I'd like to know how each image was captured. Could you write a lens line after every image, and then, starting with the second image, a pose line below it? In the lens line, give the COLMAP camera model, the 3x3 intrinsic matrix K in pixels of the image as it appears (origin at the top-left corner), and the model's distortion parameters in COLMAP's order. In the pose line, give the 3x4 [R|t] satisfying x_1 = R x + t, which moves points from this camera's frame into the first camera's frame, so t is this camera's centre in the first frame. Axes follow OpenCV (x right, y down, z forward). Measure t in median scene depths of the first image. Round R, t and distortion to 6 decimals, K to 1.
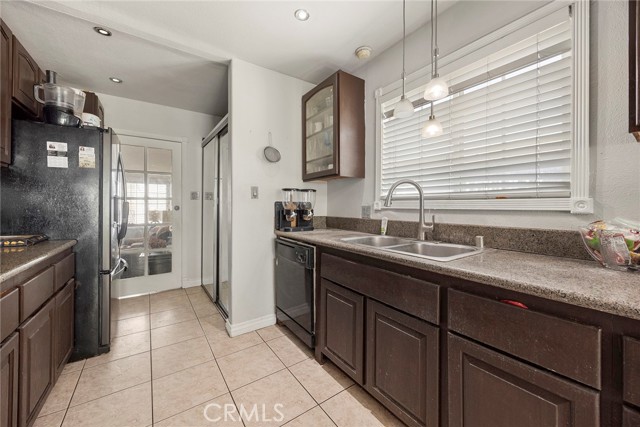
lens RADIAL K [[247.7, 0, 320.7], [0, 247.7, 206.2], [0, 0, 1]] dist [-0.001387, -0.000245]
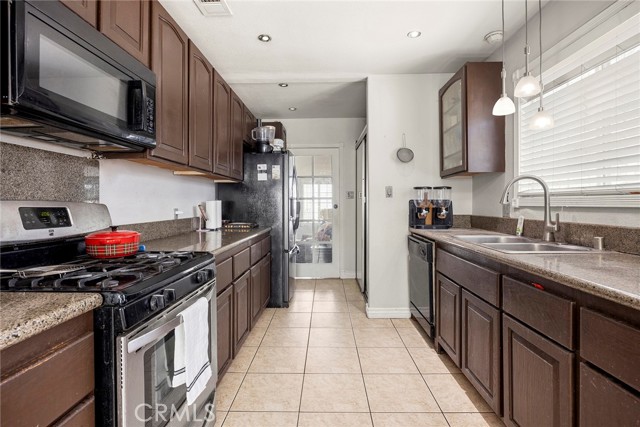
lens RADIAL K [[324.0, 0, 320.2], [0, 324.0, 204.5], [0, 0, 1]] dist [-0.000019, 0.000056]
pose [[0.806541, -0.006194, -0.591145, 0.352653], [0.006591, 0.999977, -0.001486, 0.000672], [0.591141, -0.002698, 0.806564, -0.348705]]
